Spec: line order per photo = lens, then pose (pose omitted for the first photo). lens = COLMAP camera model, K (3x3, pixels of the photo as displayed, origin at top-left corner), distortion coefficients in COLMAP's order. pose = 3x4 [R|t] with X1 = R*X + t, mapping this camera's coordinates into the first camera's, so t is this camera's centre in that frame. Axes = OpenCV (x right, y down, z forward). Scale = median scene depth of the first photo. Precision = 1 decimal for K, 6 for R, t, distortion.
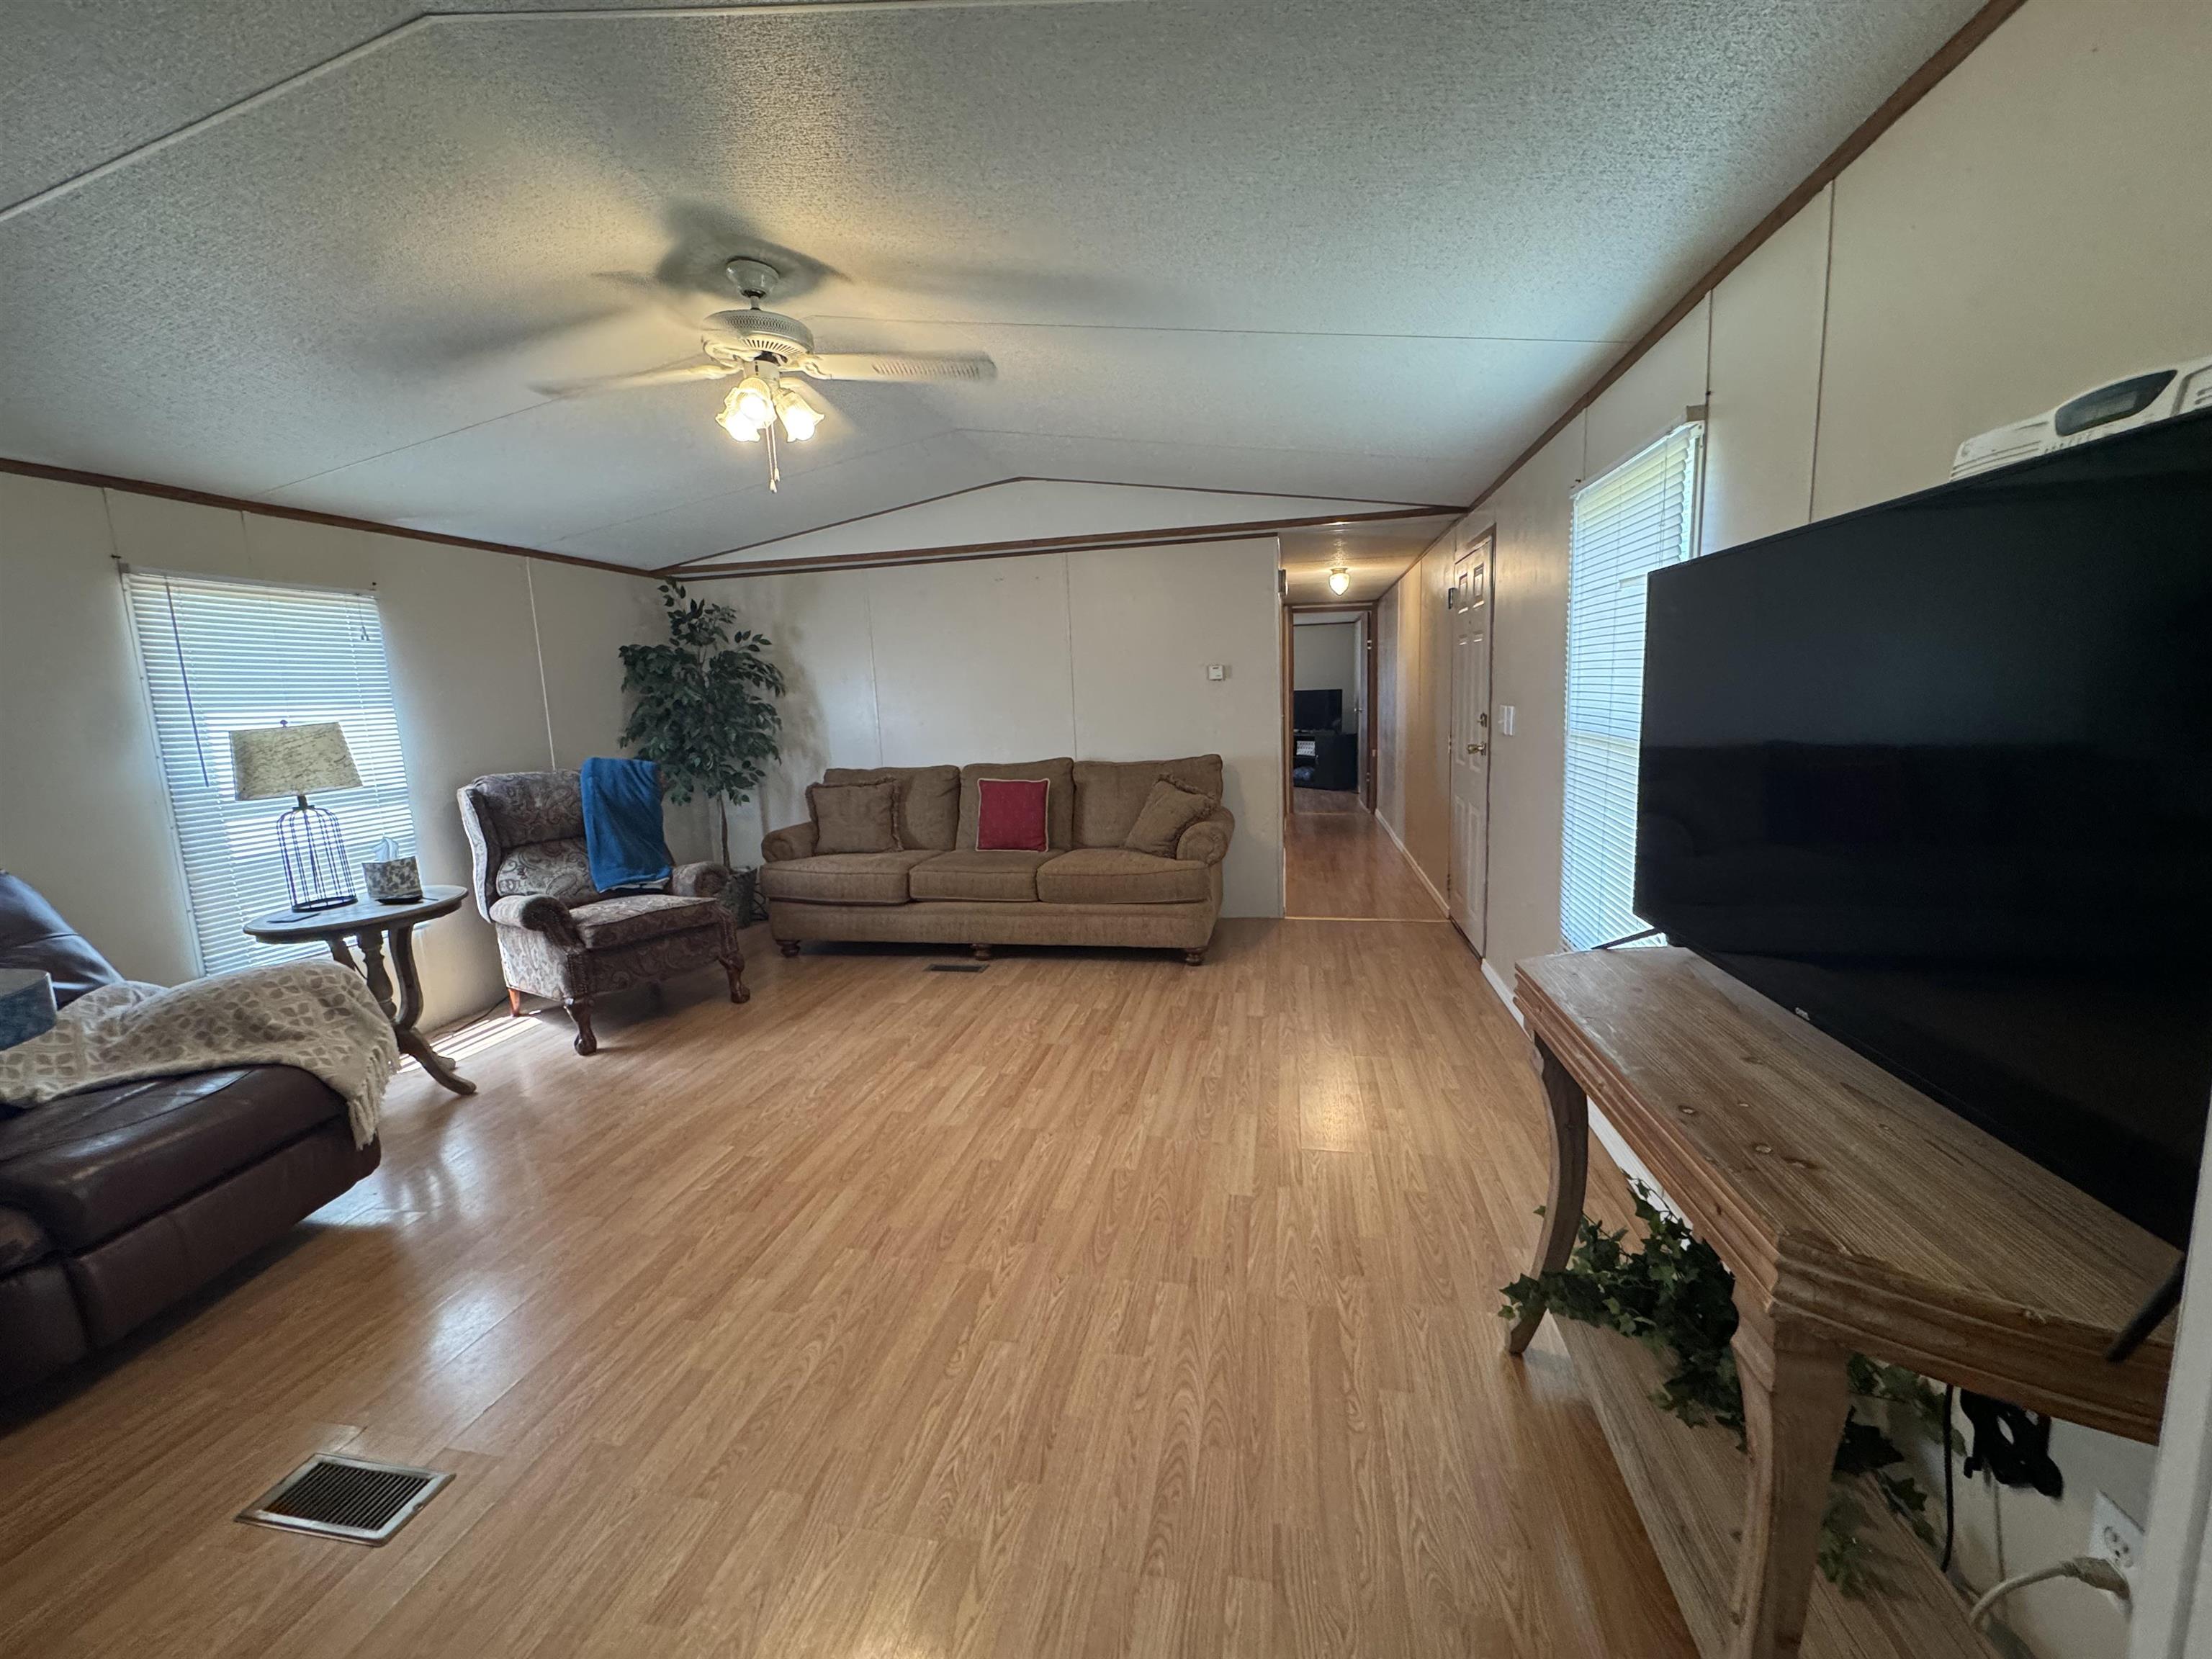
lens RADIAL K [[875.0, 0, 1092.5], [0, 875.0, 823.1], [0, 0, 1]] dist [-0.002950, 0.000232]
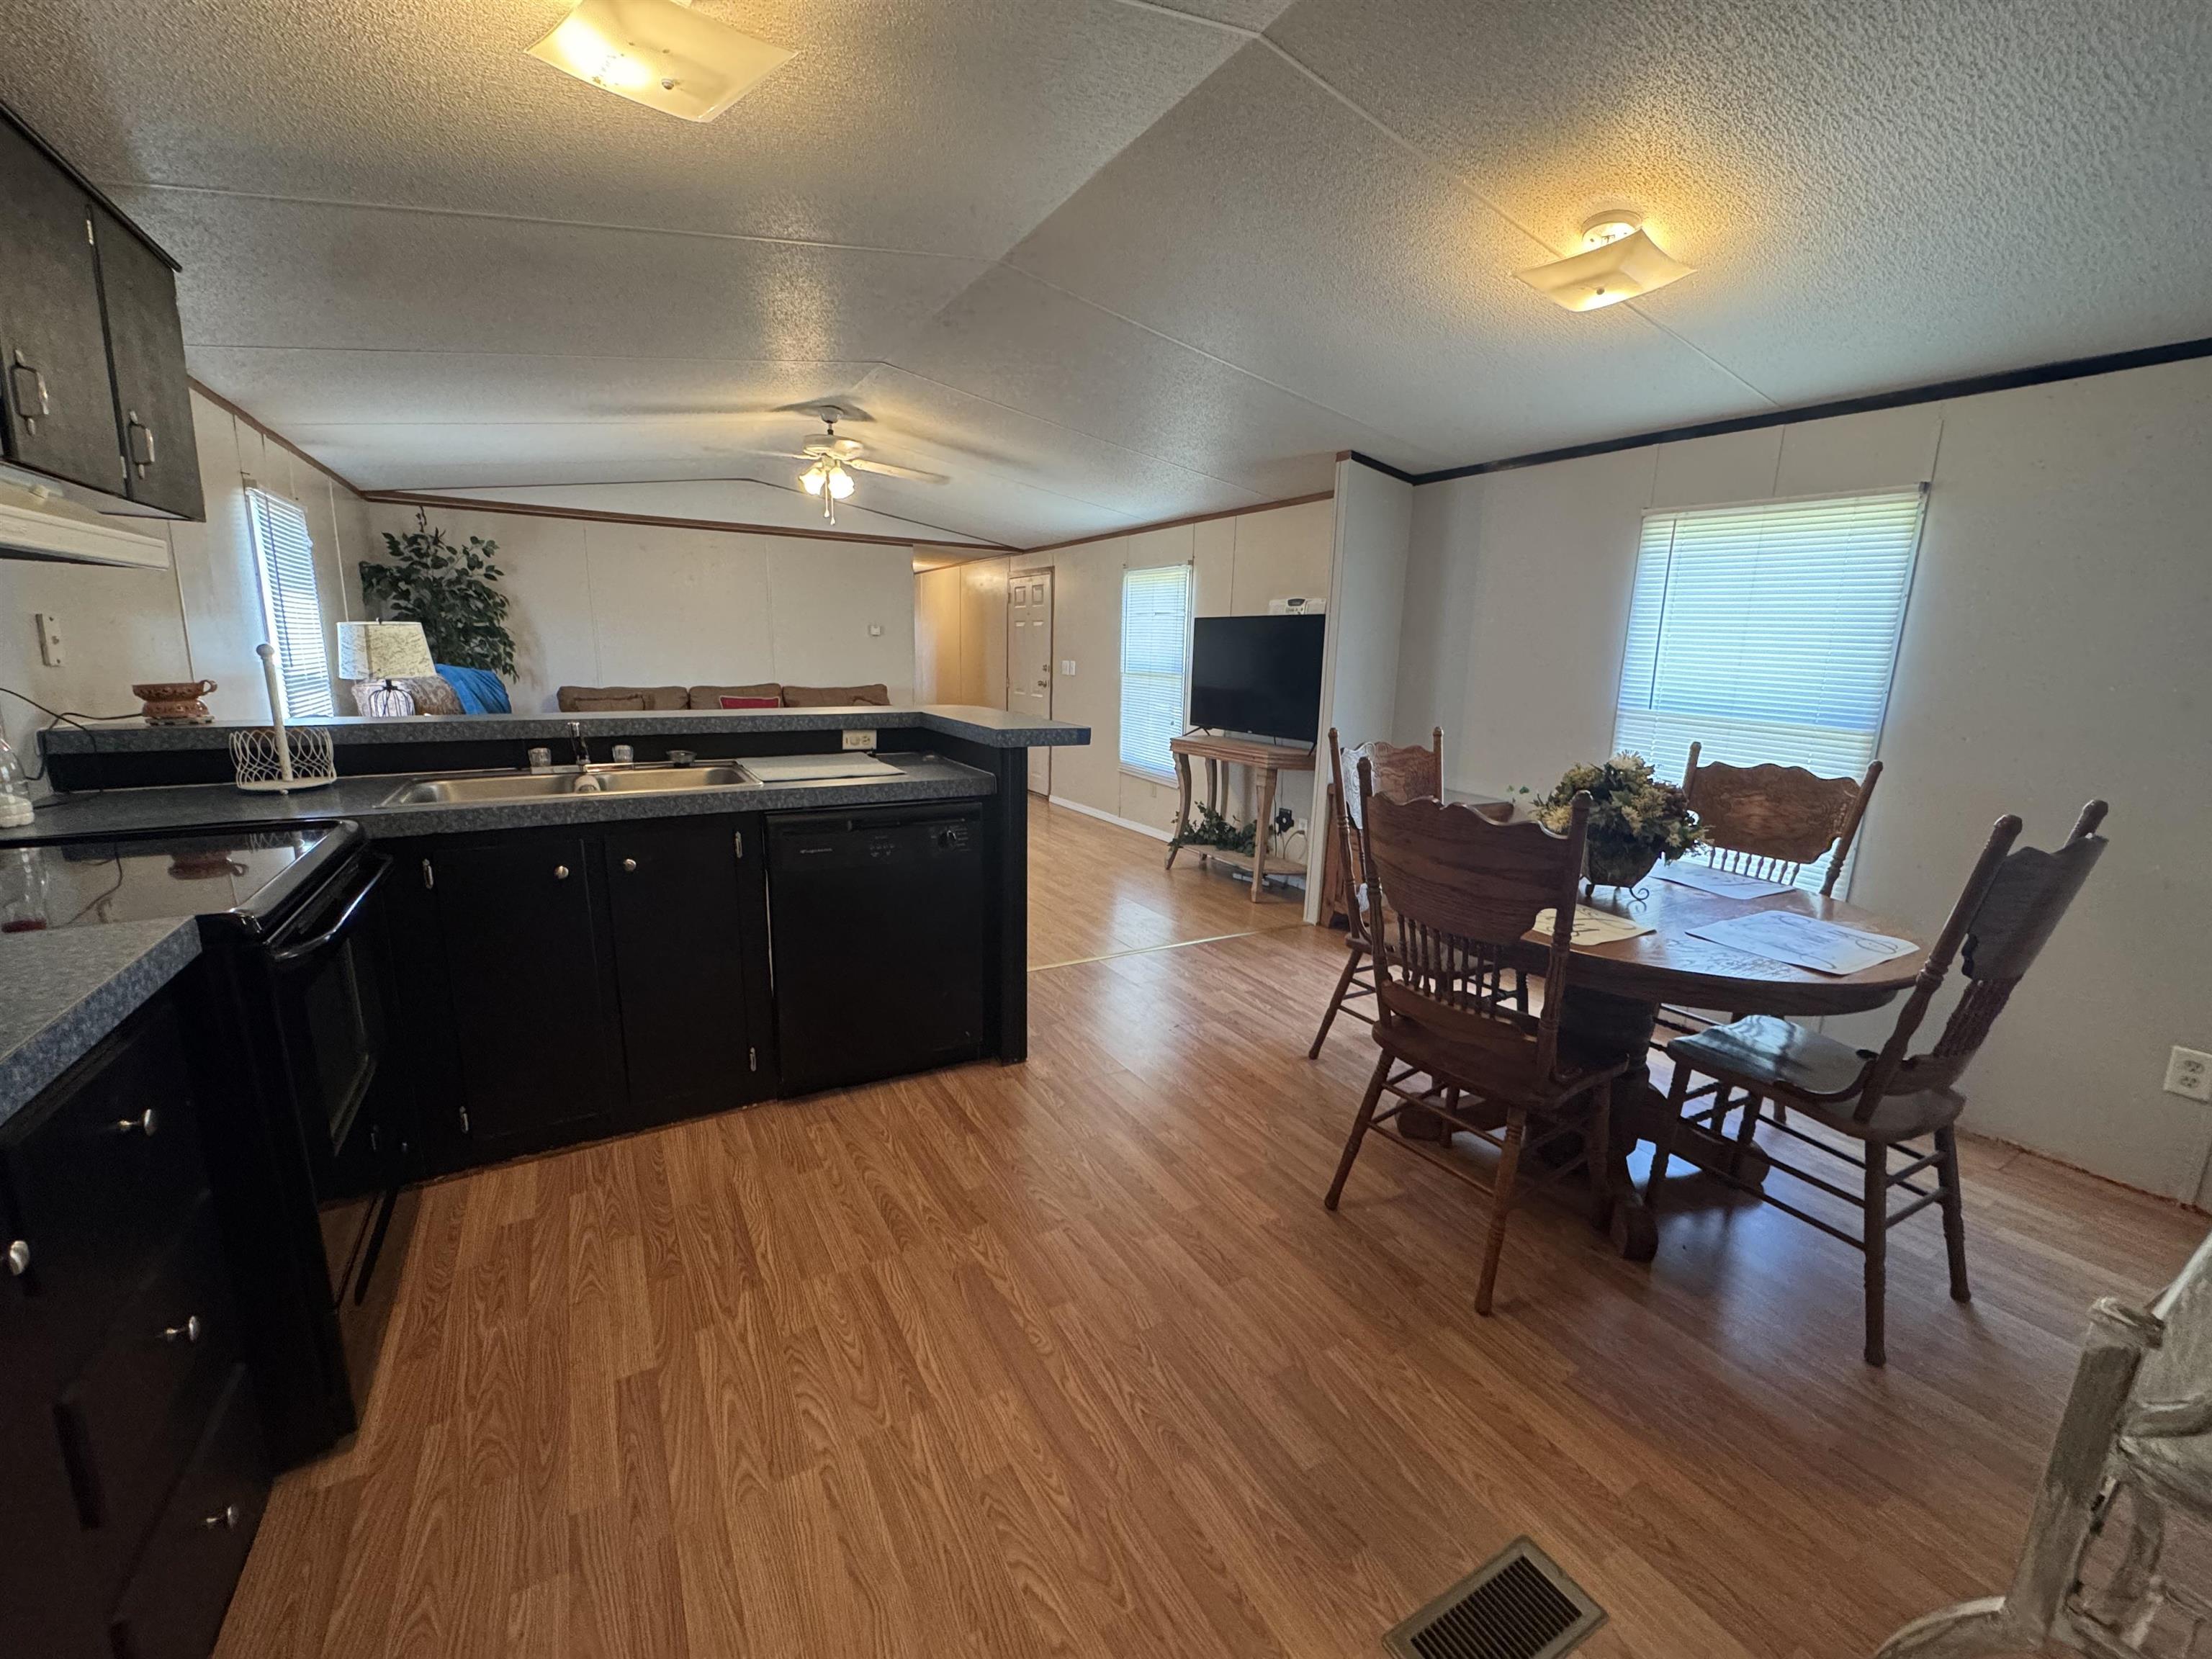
lens RADIAL K [[875.0, 0, 1110.1], [0, 875.0, 827.2], [0, 0, 1]] dist [-0.002950, 0.000232]
pose [[0.730747, -0.076521, 0.678346, -0.767263], [0.045592, 0.996950, 0.063347, 0.112939], [-0.681124, -0.015364, 0.732007, -0.489355]]
